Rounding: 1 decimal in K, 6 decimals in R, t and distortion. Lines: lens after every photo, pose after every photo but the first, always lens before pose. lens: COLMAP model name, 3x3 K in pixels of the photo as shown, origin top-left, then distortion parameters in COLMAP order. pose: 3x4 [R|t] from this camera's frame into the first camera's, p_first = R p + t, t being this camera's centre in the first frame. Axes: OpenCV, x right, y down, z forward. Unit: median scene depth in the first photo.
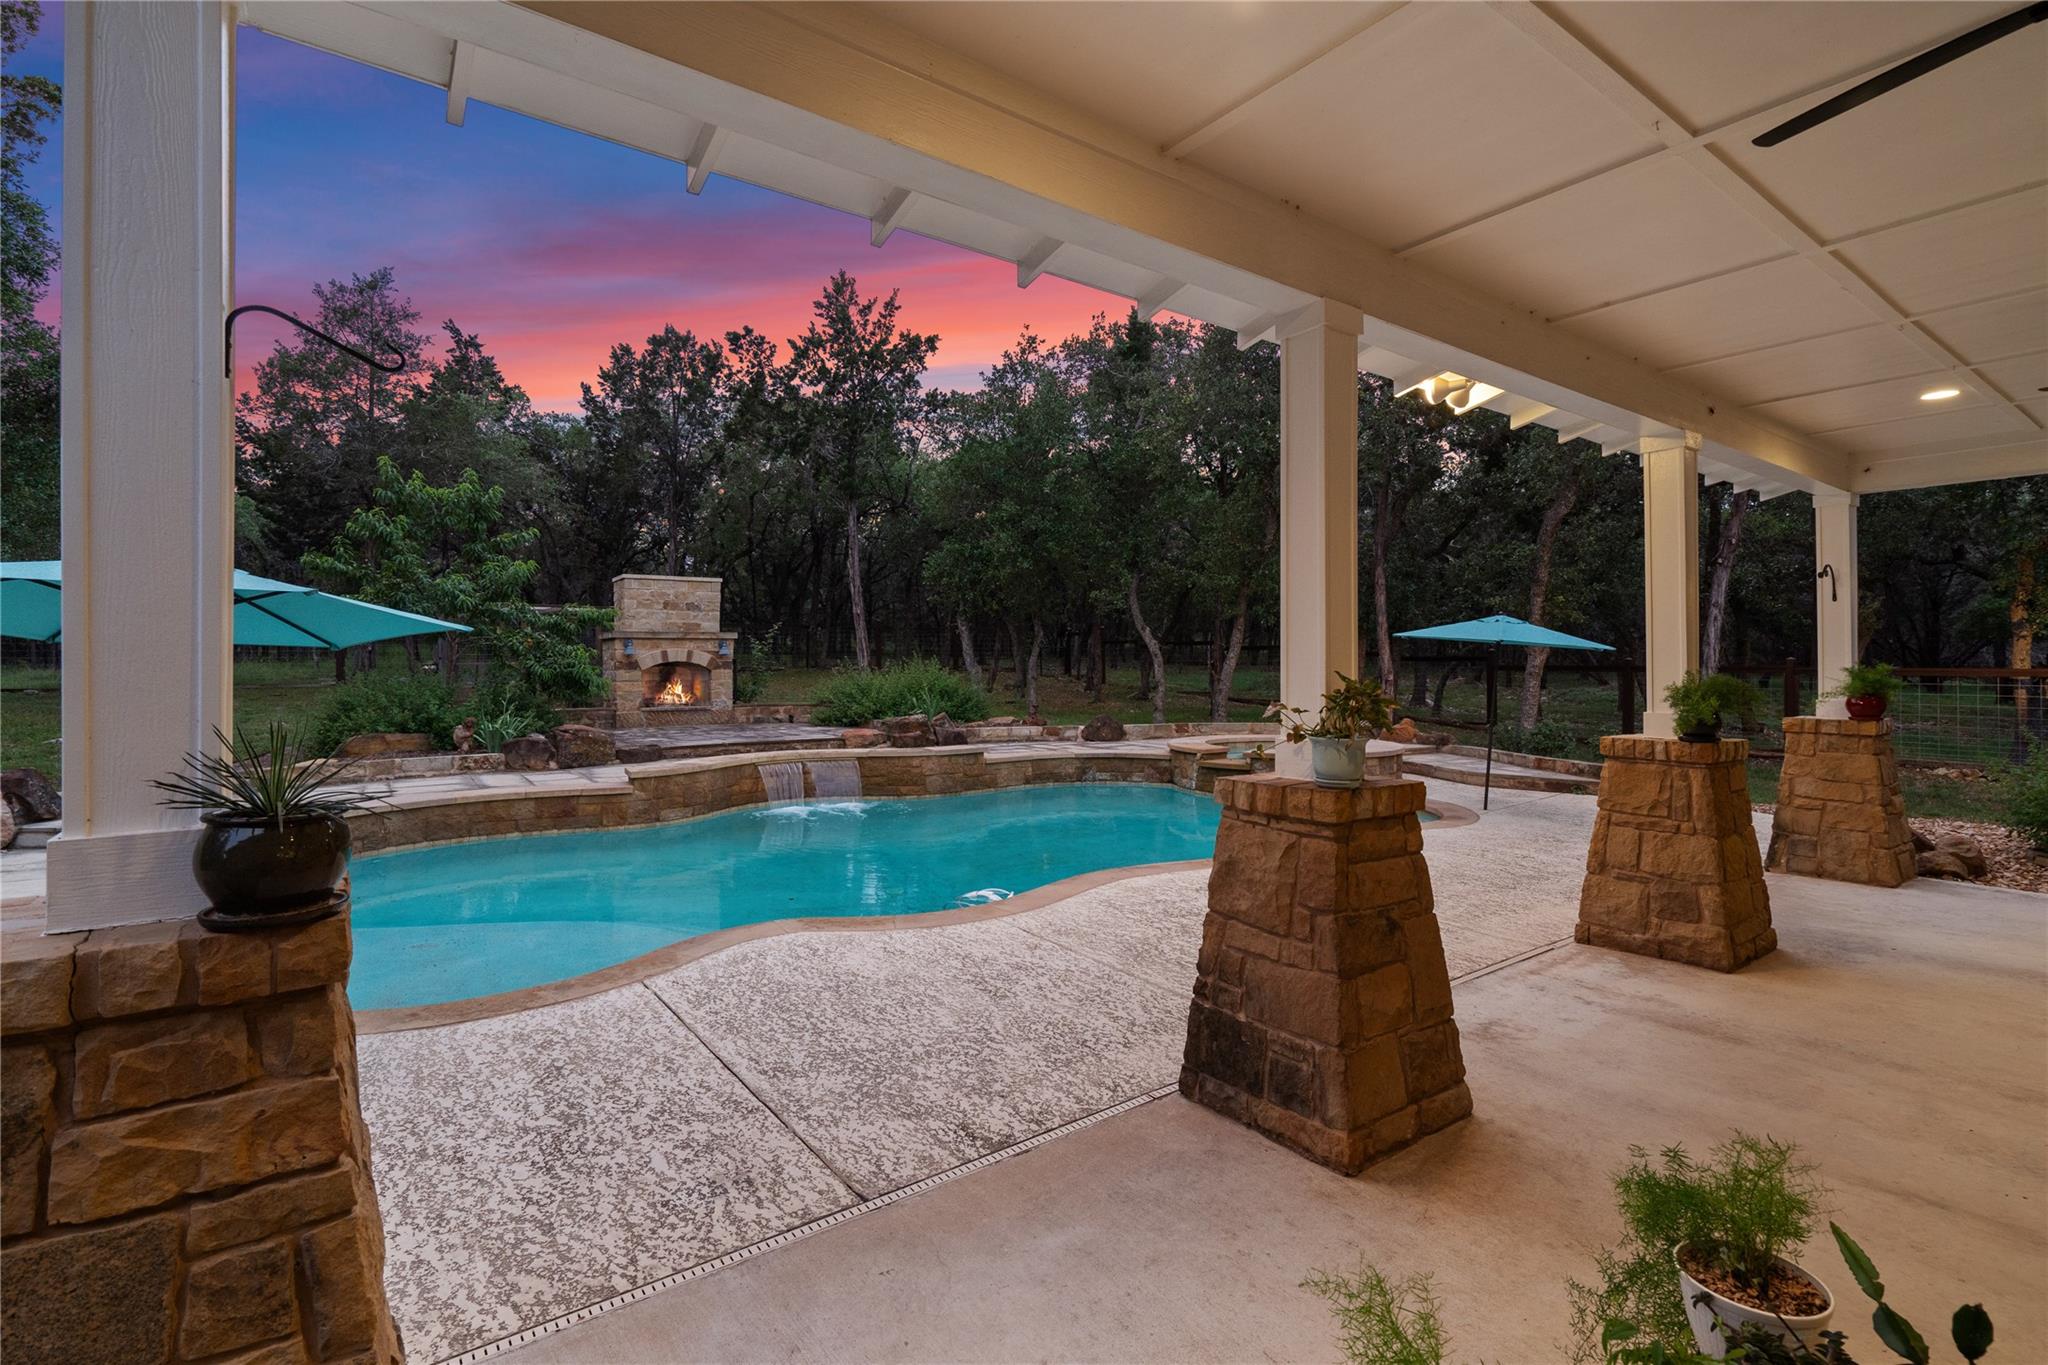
lens RADIAL K [[953.1, 0, 1031.9], [0, 953.1, 658.6], [0, 0, 1]] dist [-0.000002, 0.000808]
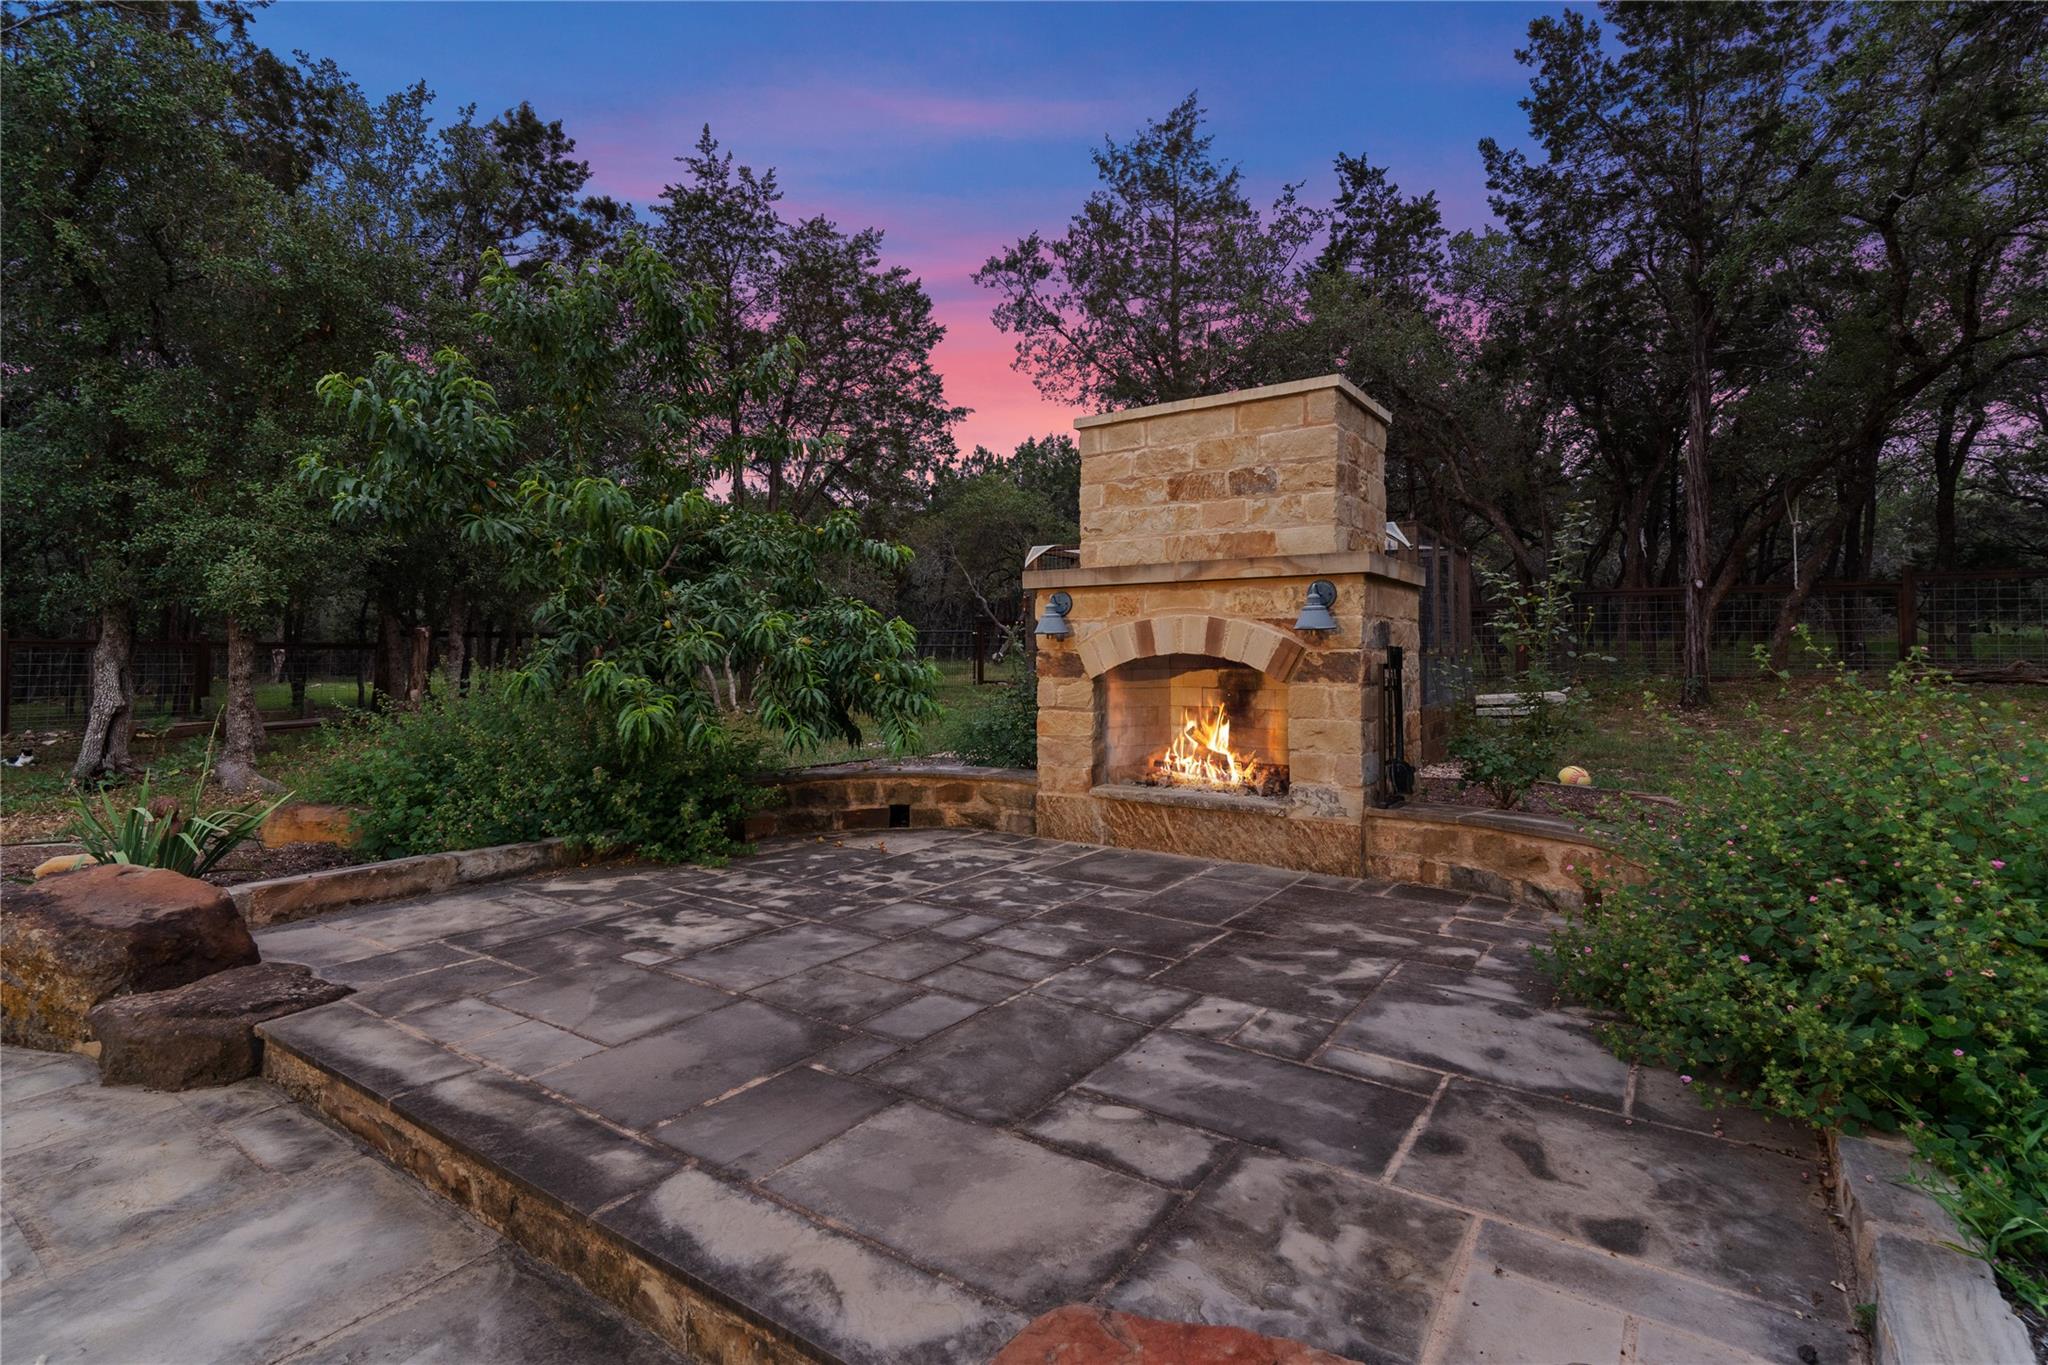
lens RADIAL K [[953.1, 0, 1031.9], [0, 953.1, 658.6], [0, 0, 1]] dist [-0.000002, 0.000808]
pose [[0.325551, -0.003982, -0.945516, -0.082258], [-0.005299, 0.999968, -0.006035, 0.006567], [0.945510, 0.006975, 0.325520, 0.835409]]
